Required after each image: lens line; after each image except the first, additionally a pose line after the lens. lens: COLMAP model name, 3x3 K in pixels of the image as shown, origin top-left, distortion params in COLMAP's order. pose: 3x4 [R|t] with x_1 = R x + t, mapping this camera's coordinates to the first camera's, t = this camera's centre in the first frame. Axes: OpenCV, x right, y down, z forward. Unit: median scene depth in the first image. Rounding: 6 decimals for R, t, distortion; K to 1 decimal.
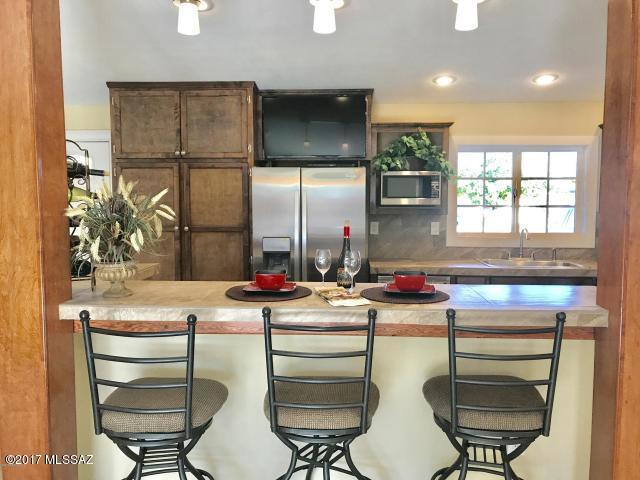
lens RADIAL K [[521.5, 0, 319.8], [0, 521.5, 241.0], [0, 0, 1]] dist [0.041979, -0.044960]
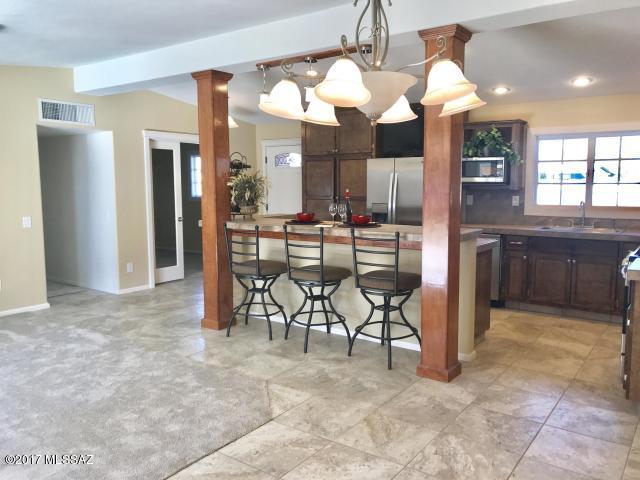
lens RADIAL K [[521.5, 0, 323.3], [0, 521.5, 233.9], [0, 0, 1]] dist [0.041979, -0.044960]
pose [[0.842835, 0.049517, -0.535890, 0.572485], [-0.039111, 0.998761, 0.030775, 0.040137], [0.536749, -0.004979, 0.843727, -0.380175]]
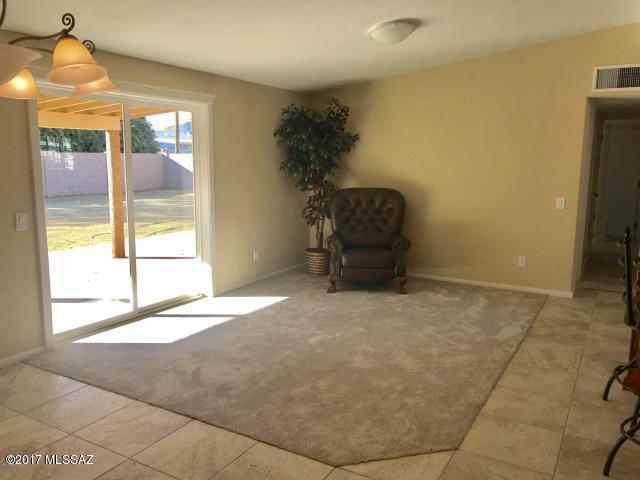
lens RADIAL K [[521.5, 0, 322.6], [0, 521.5, 238.2], [0, 0, 1]] dist [0.041979, -0.044960]
pose [[-0.452890, 0.128011, -0.882328, 0.611650], [-0.079620, 0.979878, 0.183032, -0.022231], [0.888004, 0.153145, -0.433585, 0.381847]]
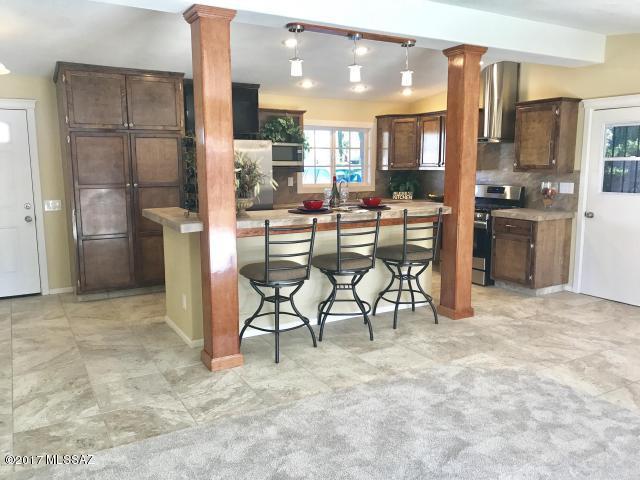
lens RADIAL K [[521.5, 0, 319.3], [0, 521.5, 238.0], [0, 0, 1]] dist [0.041979, -0.044960]
pose [[0.836642, -0.083199, 0.541395, -0.580129], [0.048241, 0.995748, 0.078472, 0.025450], [-0.545622, -0.039536, 0.837098, -0.318284]]
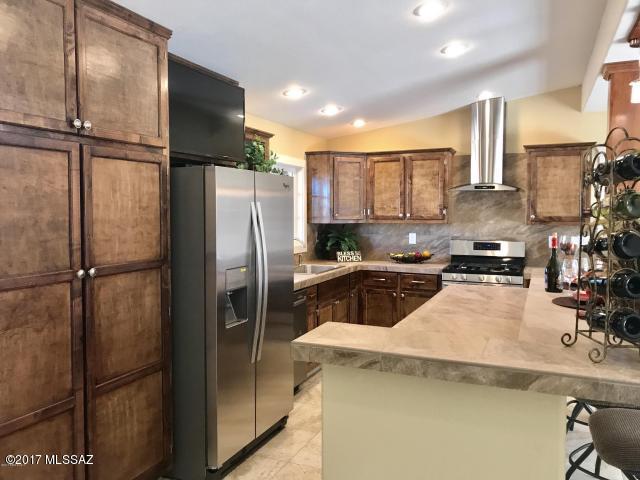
lens RADIAL K [[521.5, 0, 319.4], [0, 521.5, 233.6], [0, 0, 1]] dist [0.041979, -0.044960]
pose [[0.337075, -0.043334, 0.940480, -0.660468], [0.077237, 0.996846, 0.018249, -0.053419], [-0.938304, 0.066489, 0.339359, 0.609652]]
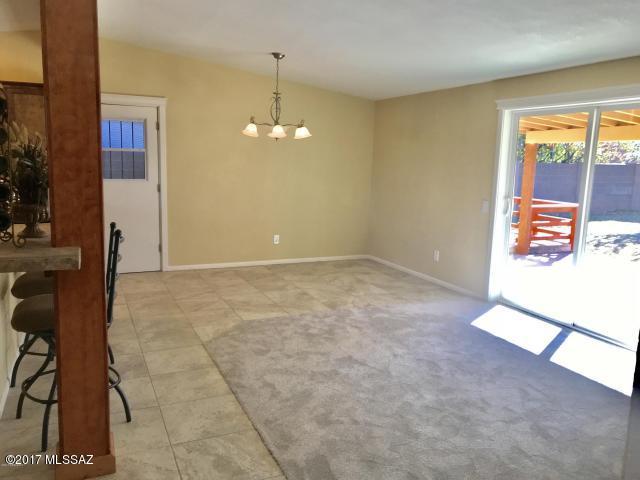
lens RADIAL K [[521.5, 0, 325.8], [0, 521.5, 242.5], [0, 0, 1]] dist [0.041979, -0.044960]
pose [[-0.466997, -0.155124, 0.870546, -0.832149], [0.043606, 0.979254, 0.197887, -0.037658], [-0.883183, 0.130373, -0.450544, 0.495956]]
